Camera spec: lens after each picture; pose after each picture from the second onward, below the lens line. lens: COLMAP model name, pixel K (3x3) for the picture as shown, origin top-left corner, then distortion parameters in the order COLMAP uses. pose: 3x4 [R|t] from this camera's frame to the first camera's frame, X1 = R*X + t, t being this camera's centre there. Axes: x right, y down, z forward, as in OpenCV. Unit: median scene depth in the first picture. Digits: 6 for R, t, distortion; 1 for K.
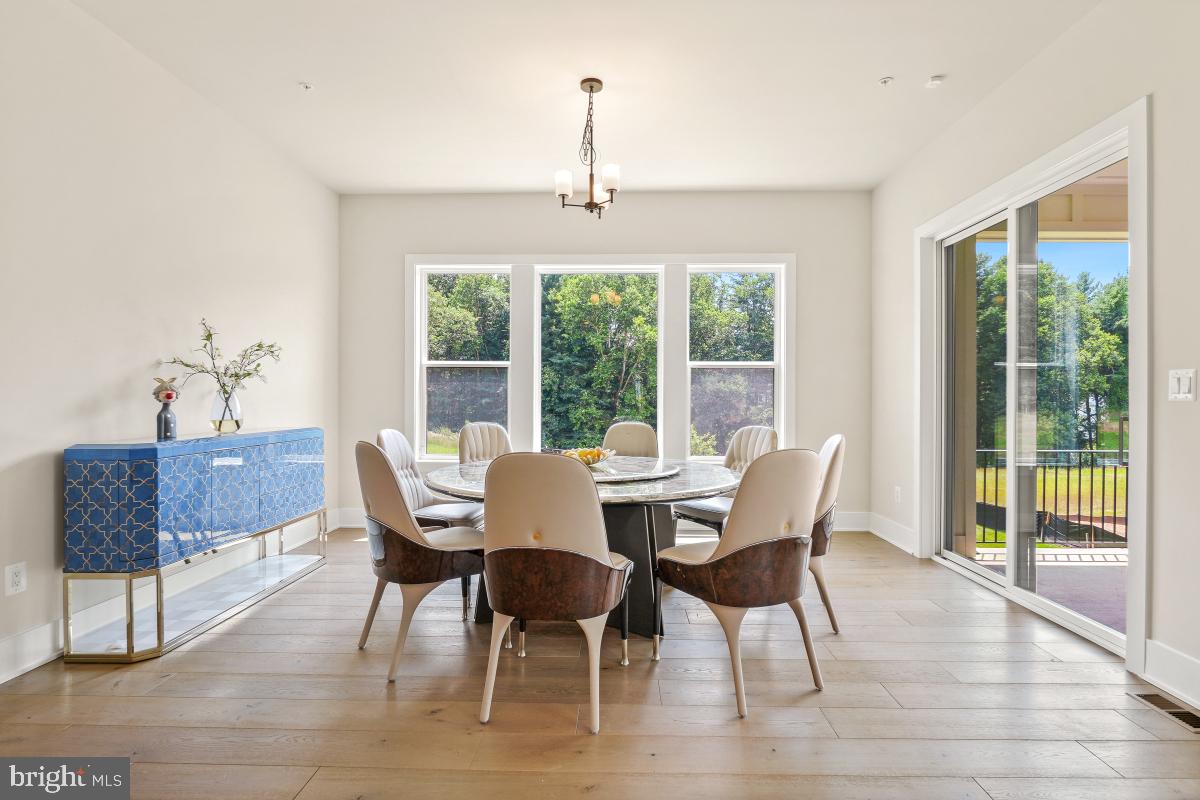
lens RADIAL K [[544.7, 0, 606.7], [0, 544.7, 401.1], [0, 0, 1]] dist [-0.000863, 0.000365]
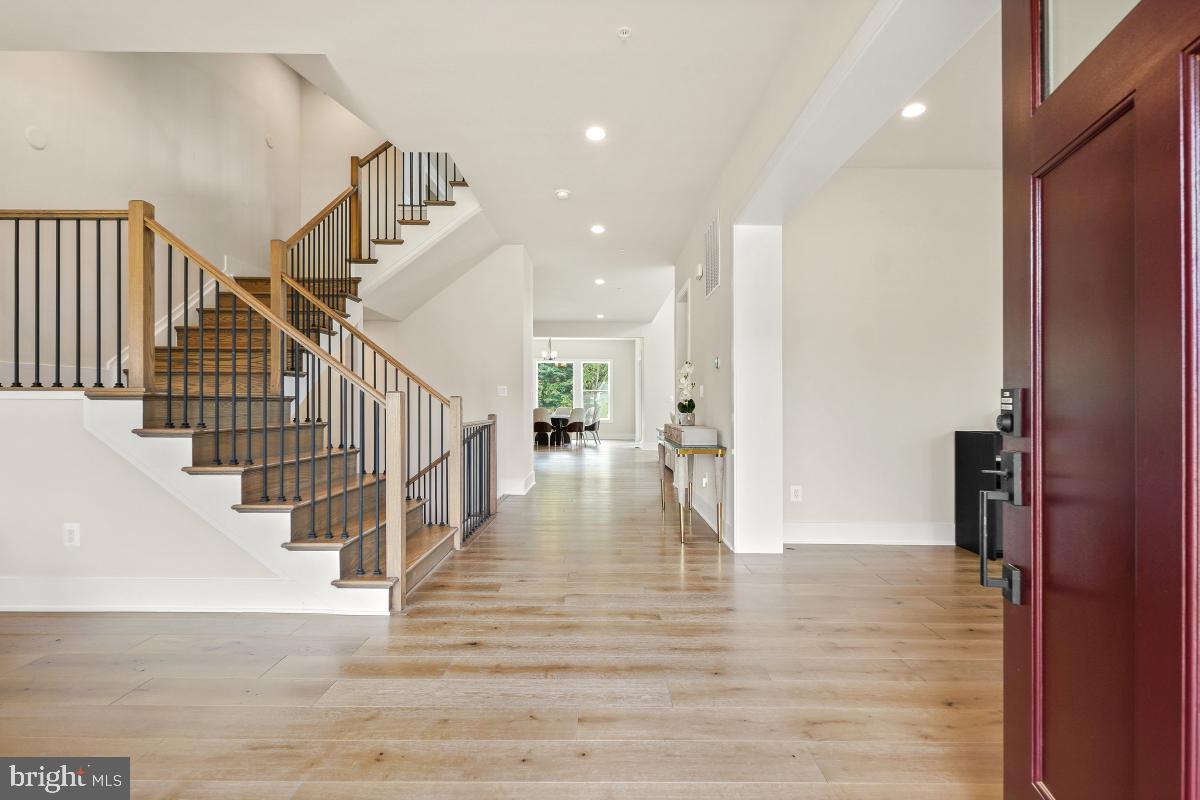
lens RADIAL K [[544.7, 0, 601.1], [0, 544.7, 400.8], [0, 0, 1]] dist [-0.000863, 0.000365]
pose [[0.999806, 0.002171, 0.019569, 0.018352], [-0.002000, 0.999960, -0.008760, 0.002453], [-0.019587, 0.008719, 0.999770, -0.218018]]
